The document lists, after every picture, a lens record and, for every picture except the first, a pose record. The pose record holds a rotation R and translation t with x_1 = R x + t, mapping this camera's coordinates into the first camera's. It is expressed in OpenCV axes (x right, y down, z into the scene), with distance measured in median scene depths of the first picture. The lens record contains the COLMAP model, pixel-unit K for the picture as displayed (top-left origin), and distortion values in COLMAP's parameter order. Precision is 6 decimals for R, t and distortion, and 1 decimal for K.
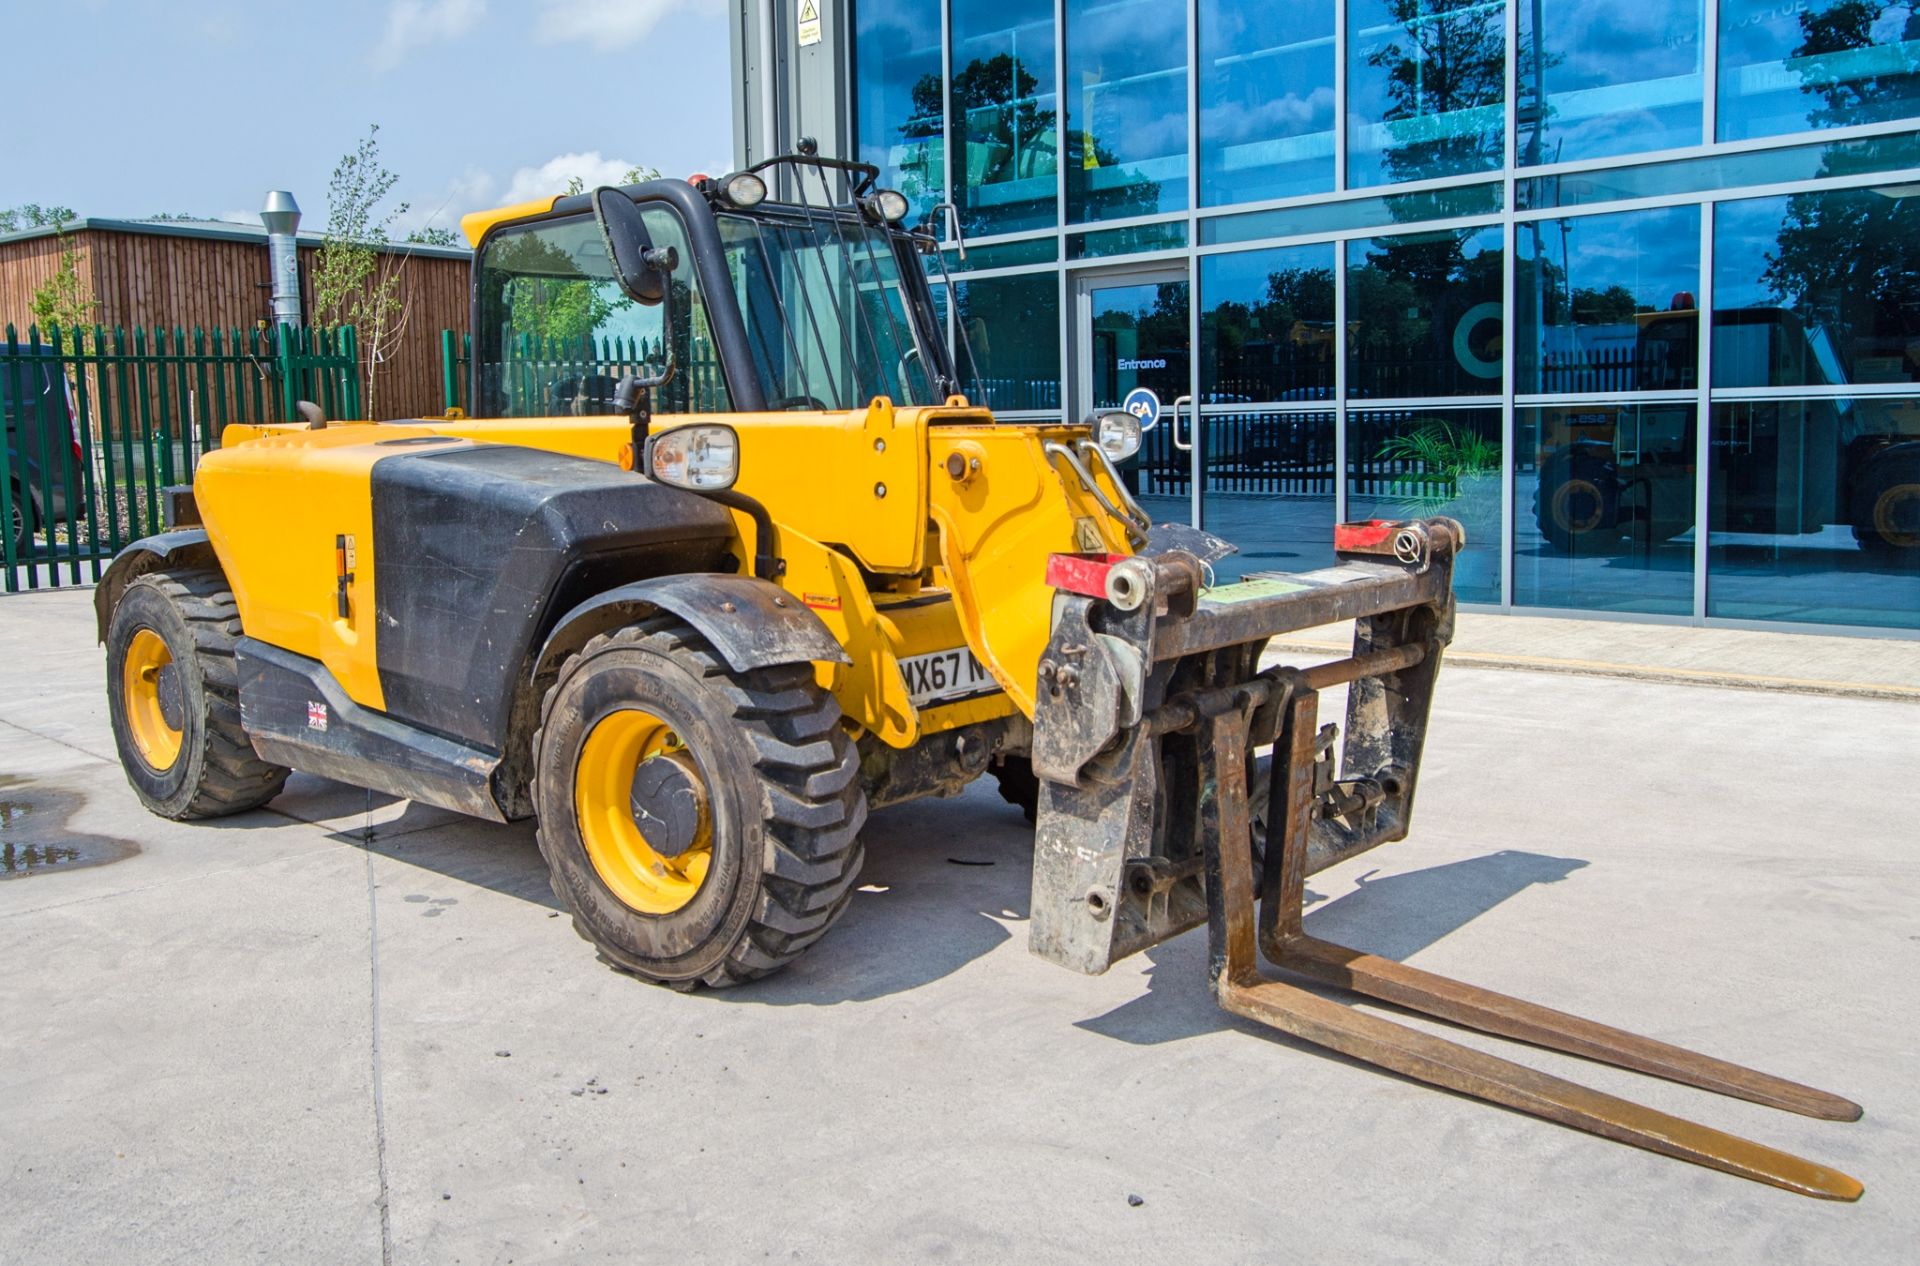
lens RADIAL K [[1665.3, 0, 870.7], [0, 1665.3, 556.5], [0, 0, 1]] dist [0.001007, 0.004500]
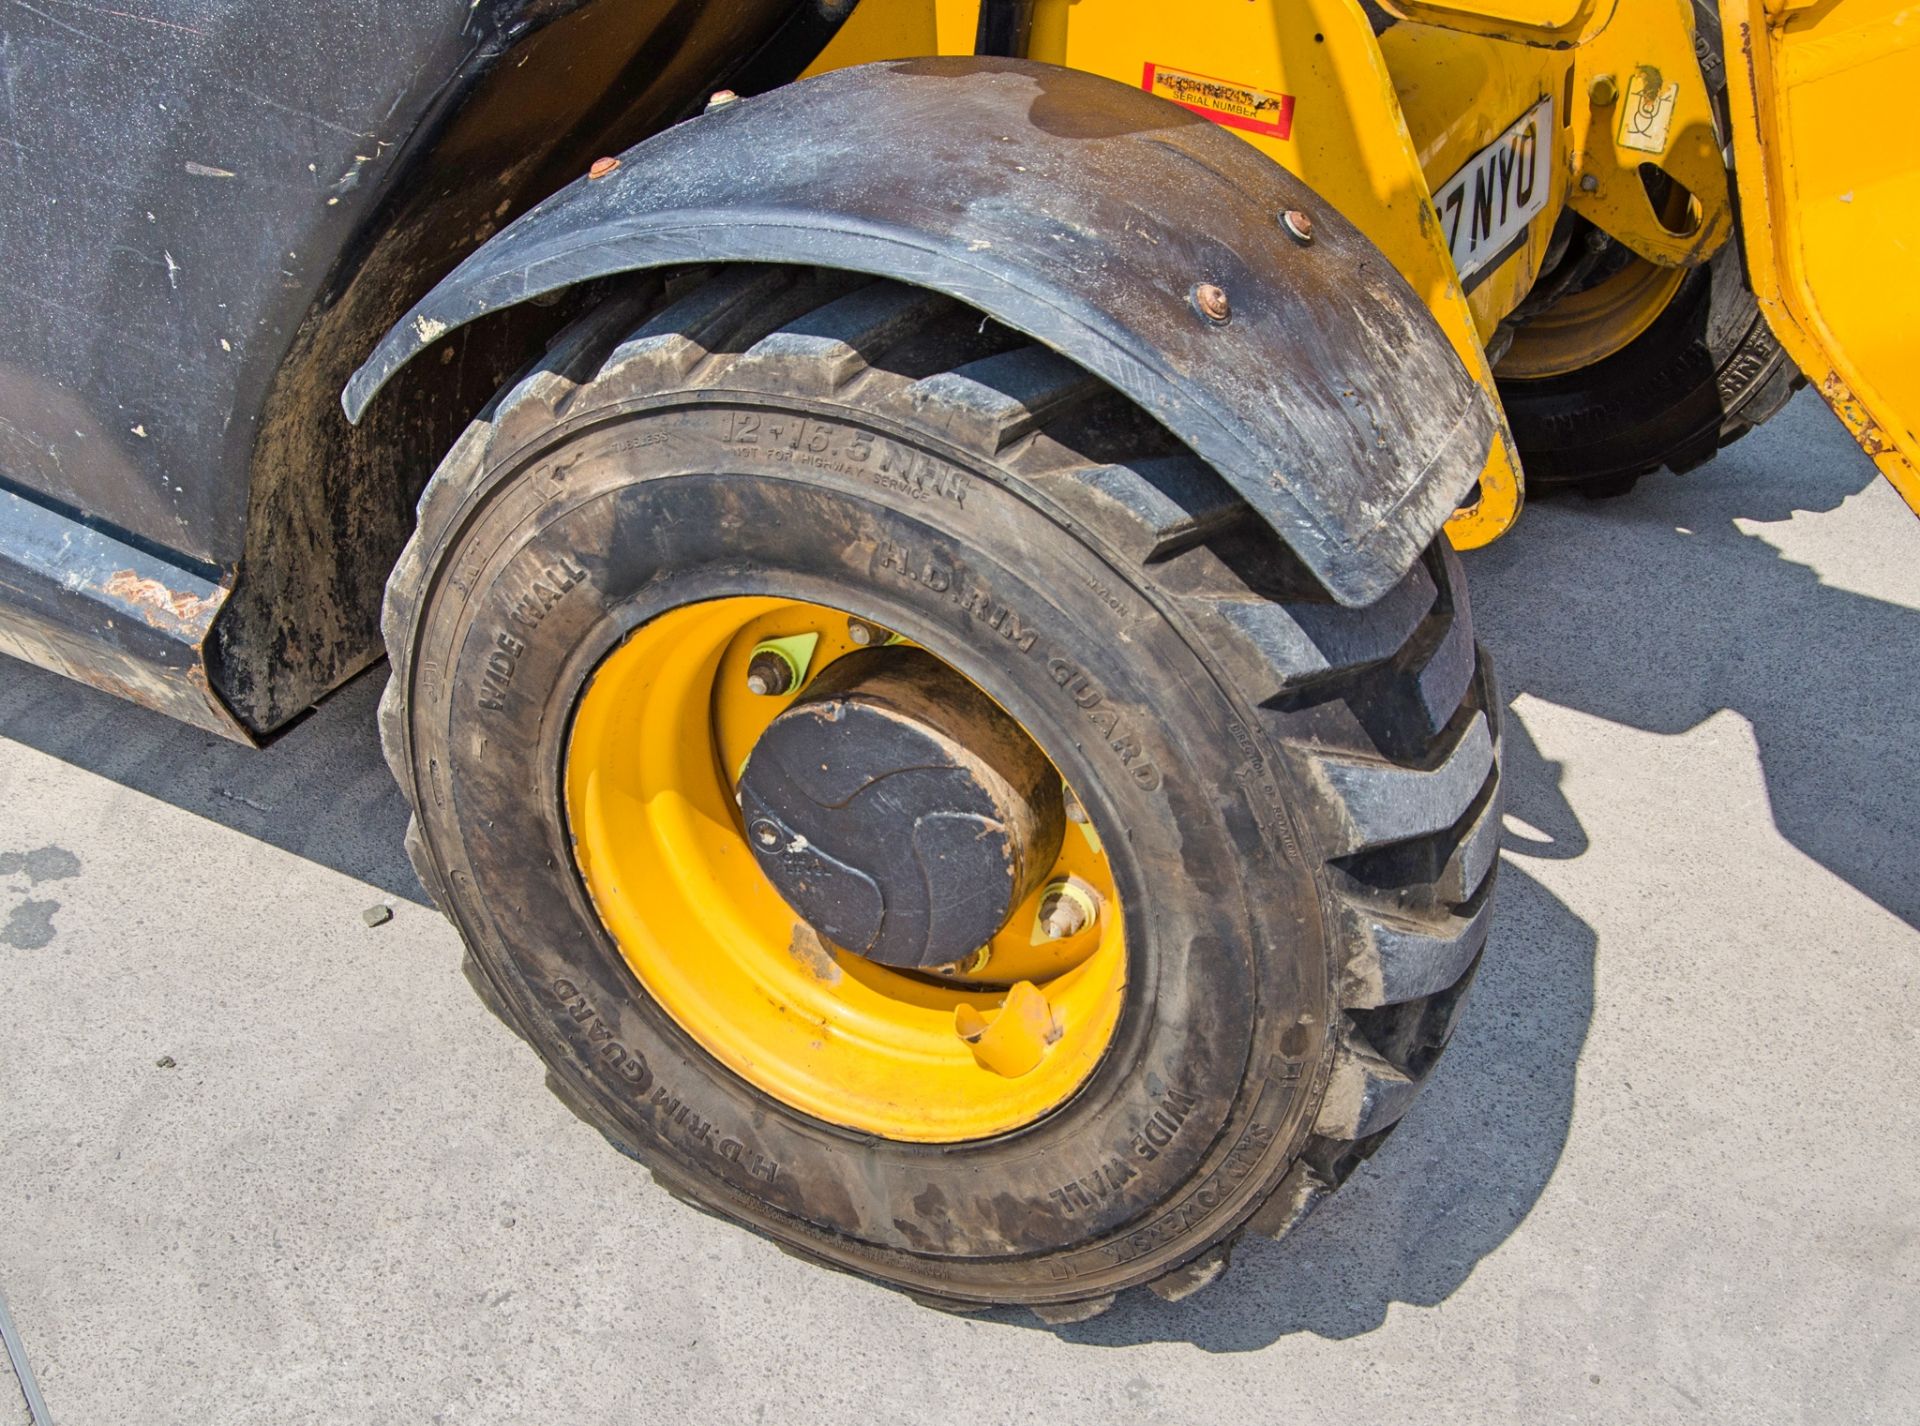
lens RADIAL K [[2297.3, 0, 960.0], [0, 2297.3, 713.0], [0, 0, 1]] dist [-0.006386, -0.009000]
pose [[0.961736, -0.080853, 0.261777, -0.222322], [-0.052018, 0.884200, 0.464203, -0.082407], [-0.268995, -0.460057, 0.846161, 0.615932]]
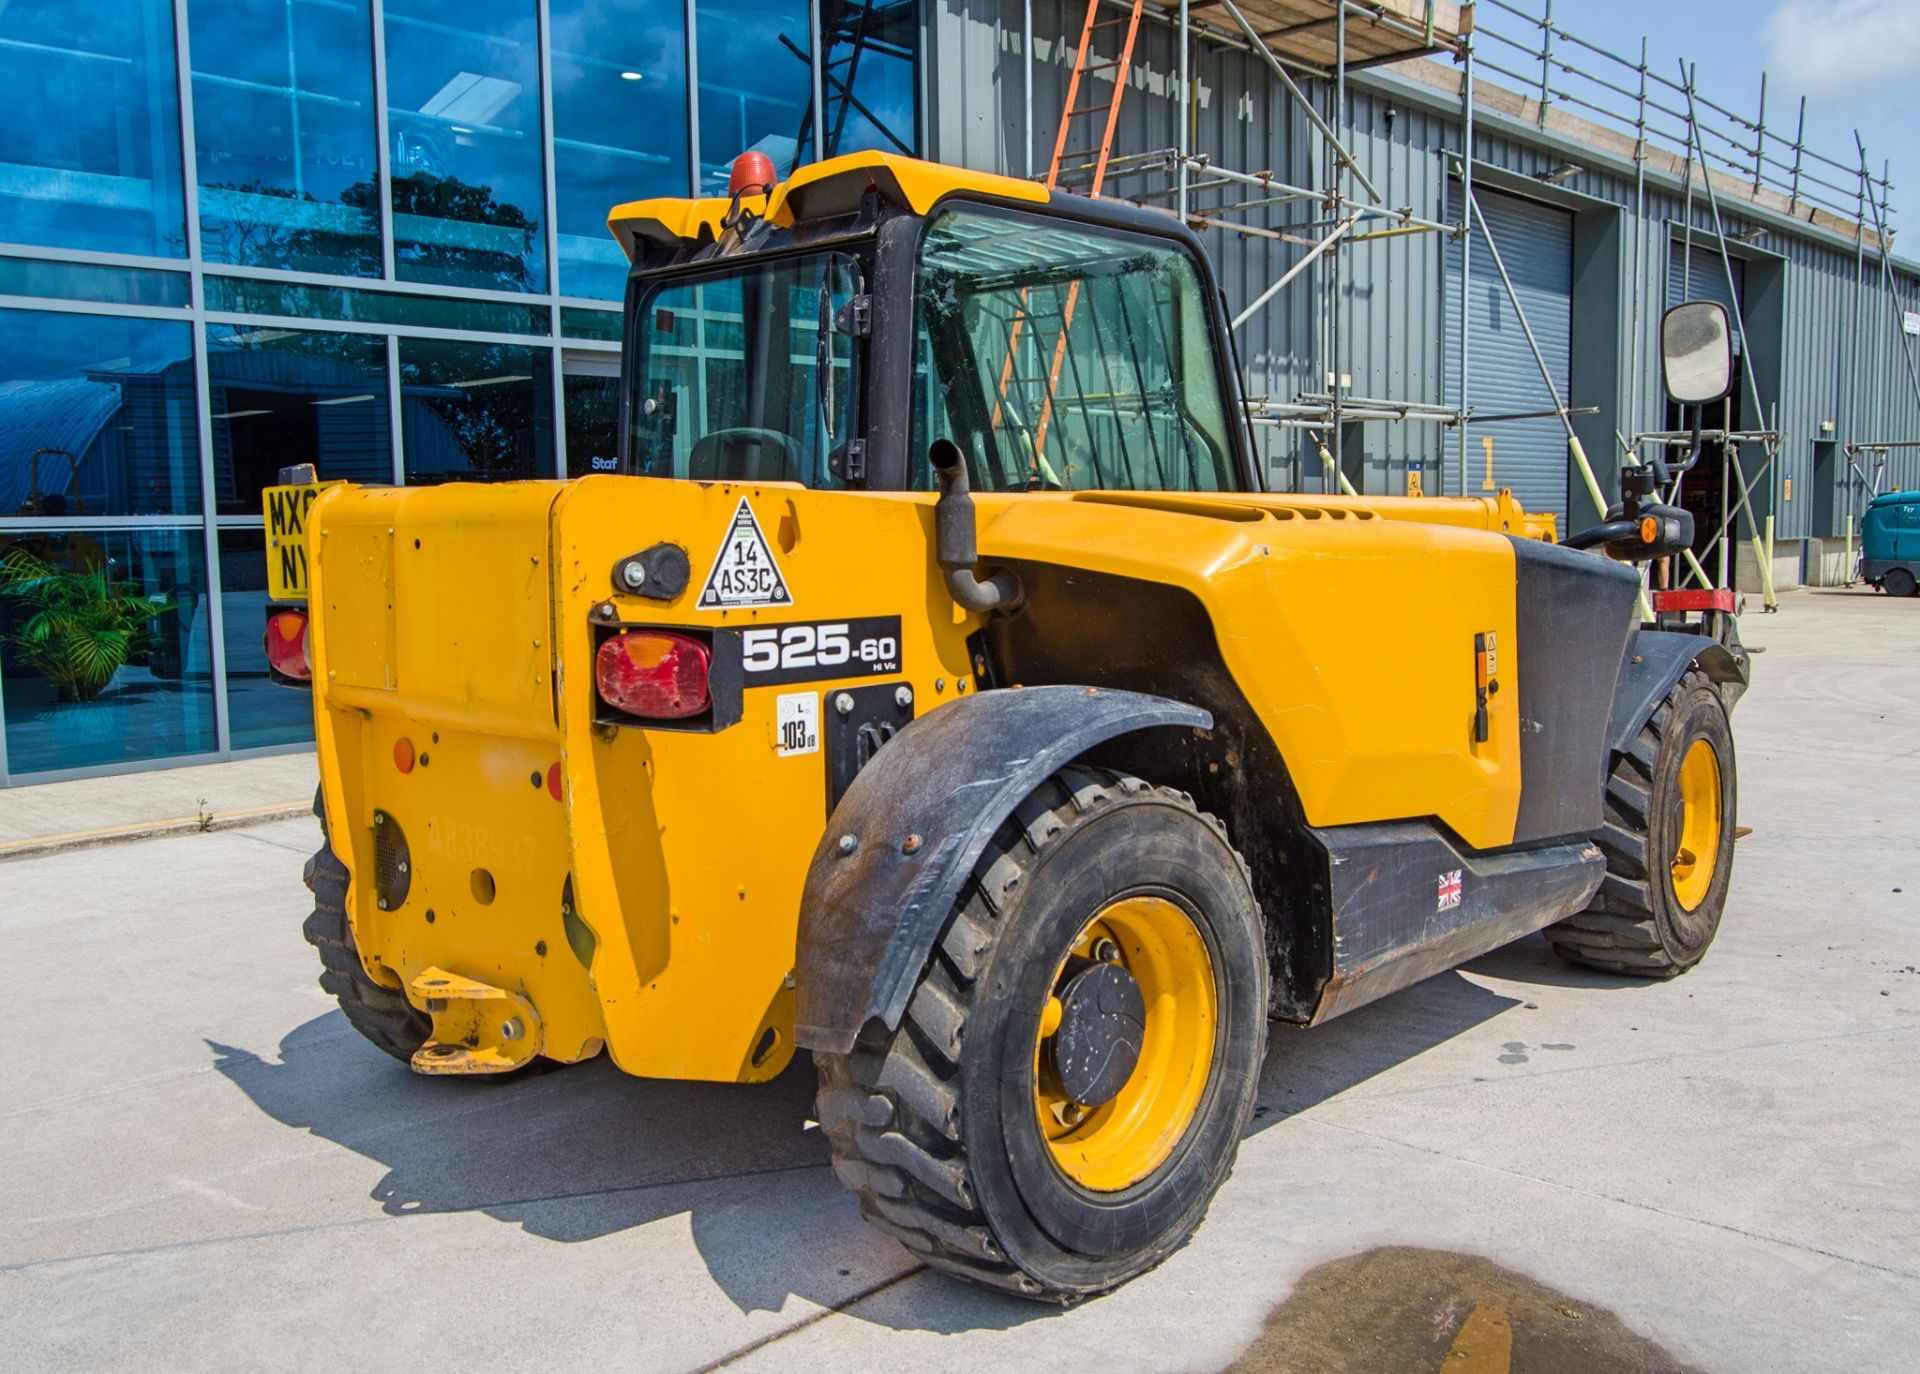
lens RADIAL K [[1690.8, 0, 960.0], [0, 1690.8, 687.0], [0, 0, 1]] dist [-0.015194, 0.019824]
pose [[-0.018549, -0.068668, 0.997467, -1.297113], [0.094862, 0.993017, 0.070125, -0.078081], [-0.995318, 0.095923, -0.011905, 1.493748]]
